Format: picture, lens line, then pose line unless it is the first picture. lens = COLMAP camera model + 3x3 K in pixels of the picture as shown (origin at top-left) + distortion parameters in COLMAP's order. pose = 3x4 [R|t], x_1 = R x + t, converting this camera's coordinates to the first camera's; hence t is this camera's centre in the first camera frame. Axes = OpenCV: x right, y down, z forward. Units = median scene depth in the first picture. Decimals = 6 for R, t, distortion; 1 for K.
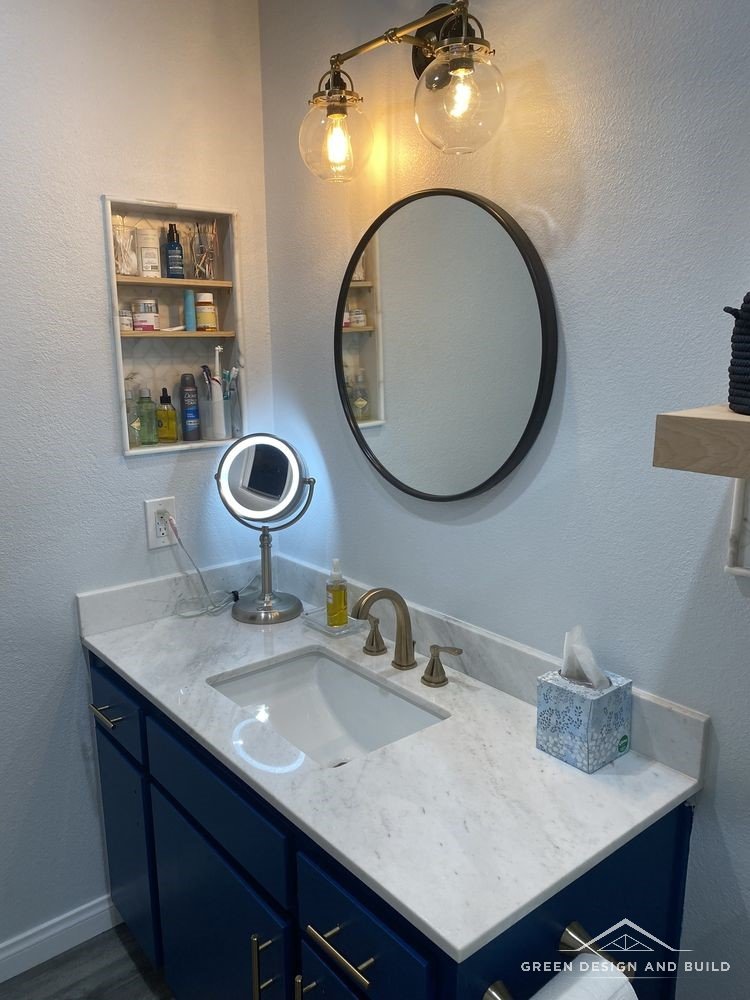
lens RADIAL K [[764.9, 0, 378.9], [0, 764.9, 502.1], [0, 0, 1]] dist [0.014716, -0.005872]
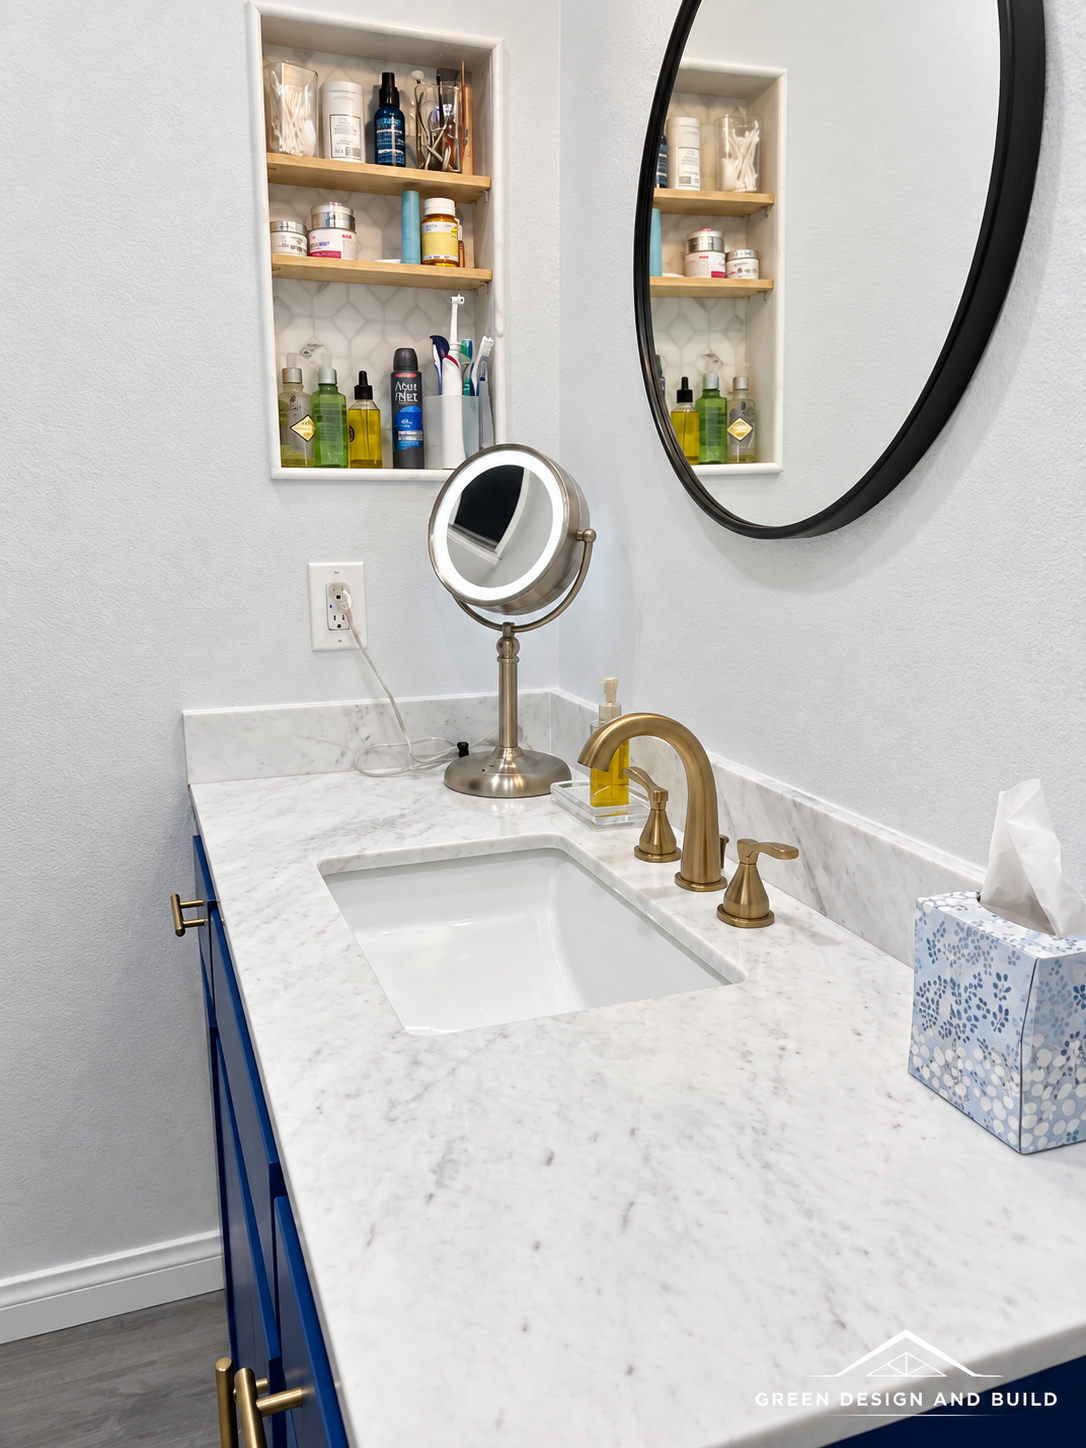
lens RADIAL K [[1117.3, 0, 568.3], [0, 1117.3, 732.0], [0, 0, 1]] dist [0.011415, -0.000754]
pose [[0.949460, 0.071208, -0.305703, 0.164091], [-0.071760, 0.997377, 0.009447, 0.118359], [0.305574, 0.012968, 0.952080, 0.302375]]
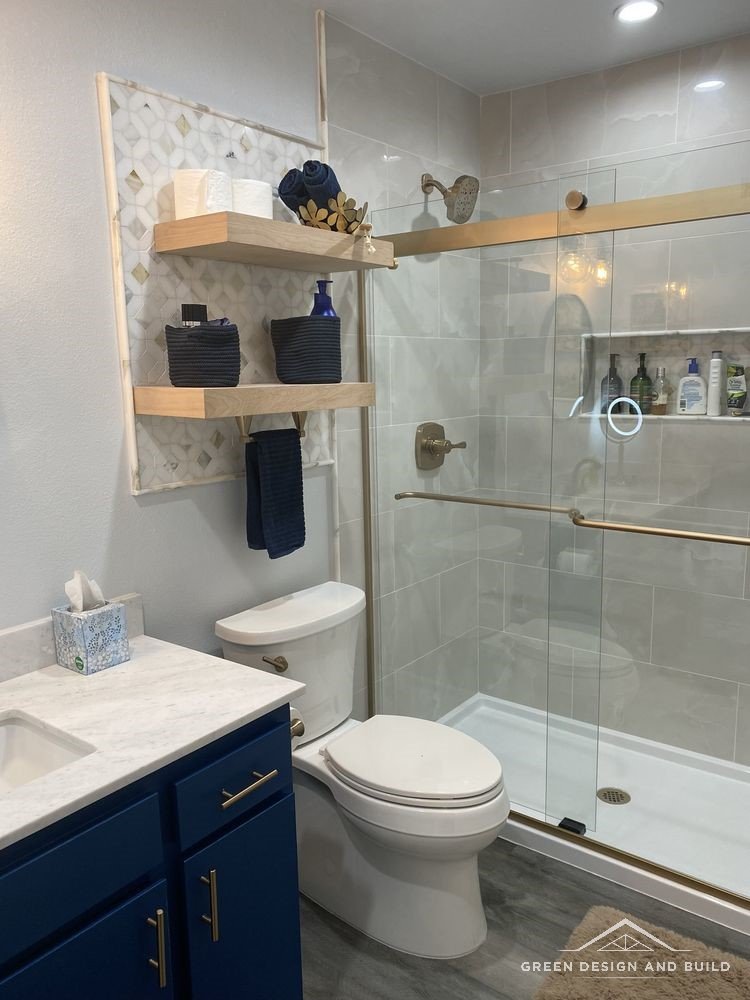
lens RADIAL K [[764.3, 0, 377.7], [0, 764.3, 500.7], [0, 0, 1]] dist [0.007839, -0.003157]
pose [[-0.225704, -0.159875, 0.960988, -0.846163], [0.224729, 0.951293, 0.211044, -0.084468], [-0.947921, 0.263595, -0.178782, 0.568059]]
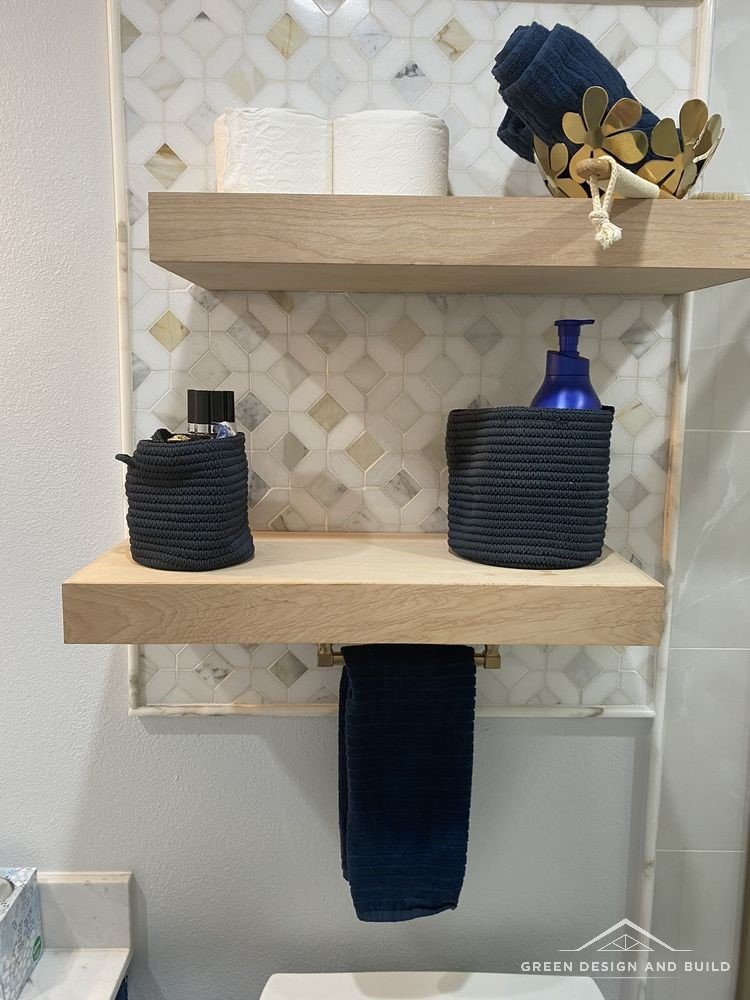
lens RADIAL K [[769.6, 0, 378.4], [0, 769.6, 500.3], [0, 0, 1]] dist [0.008059, 0.001740]
pose [[0.628271, -0.102907, 0.771159, -0.033589], [0.150804, 0.988522, 0.009051, -0.088133], [-0.763239, 0.110608, 0.636578, 0.103701]]
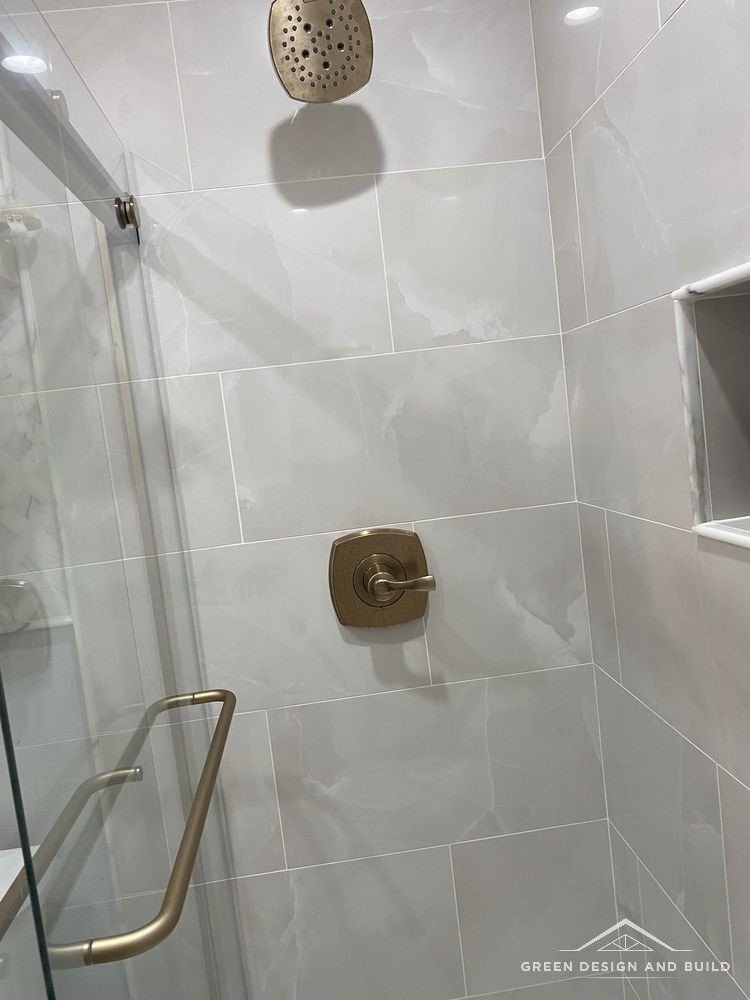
lens RADIAL K [[764.9, 0, 378.9], [0, 764.9, 502.1], [0, 0, 1]] dist [0.014716, -0.005872]
pose [[0.568484, -0.145434, 0.809738, 0.152410], [0.286574, 0.957613, -0.029199, 0.134590], [-0.771169, 0.248649, 0.586065, -0.402848]]
